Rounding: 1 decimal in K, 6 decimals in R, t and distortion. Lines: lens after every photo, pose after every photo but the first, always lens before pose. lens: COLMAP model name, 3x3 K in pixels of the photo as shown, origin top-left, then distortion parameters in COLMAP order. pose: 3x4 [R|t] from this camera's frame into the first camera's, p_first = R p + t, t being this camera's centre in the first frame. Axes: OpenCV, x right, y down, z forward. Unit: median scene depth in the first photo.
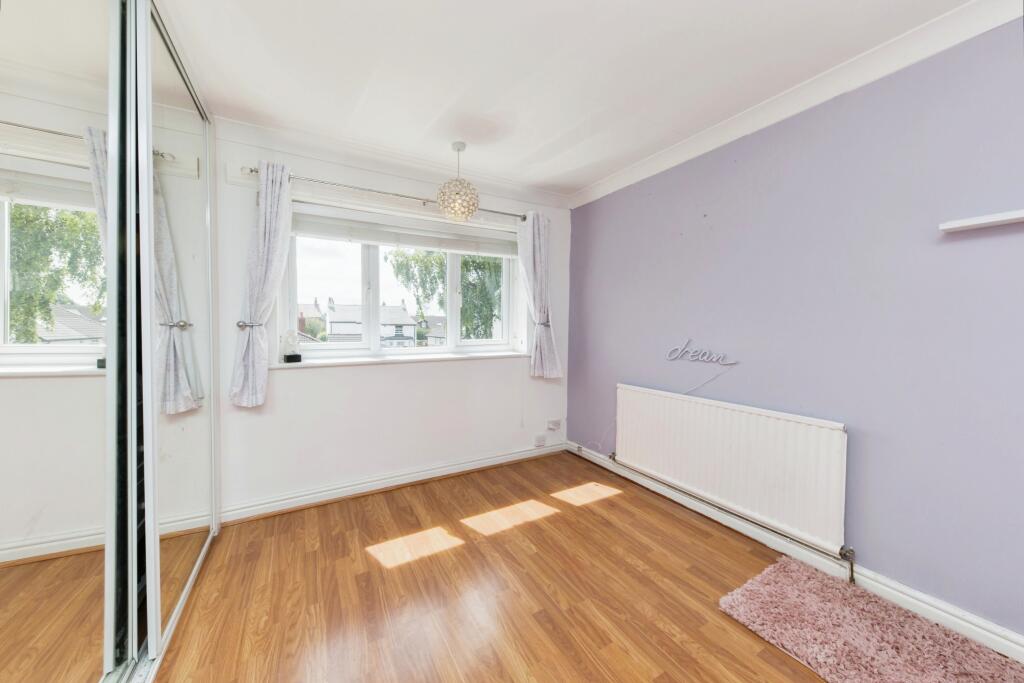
lens RADIAL K [[357.3, 0, 510.0], [0, 357.3, 334.3], [0, 0, 1]] dist [-0.002555, -0.000981]
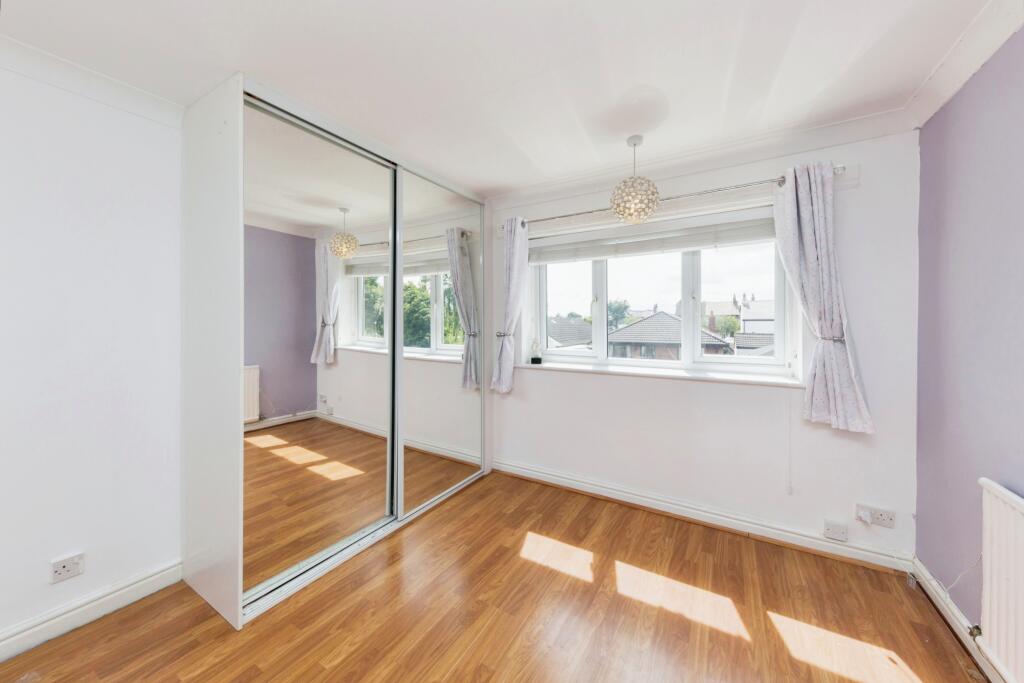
lens RADIAL K [[357.3, 0, 516.8], [0, 357.3, 321.0], [0, 0, 1]] dist [-0.002555, -0.000981]
pose [[0.494023, -0.007168, -0.869419, 0.457454], [-0.019648, 0.999619, -0.019406, -0.046679], [0.869227, 0.026669, 0.493694, 0.295021]]
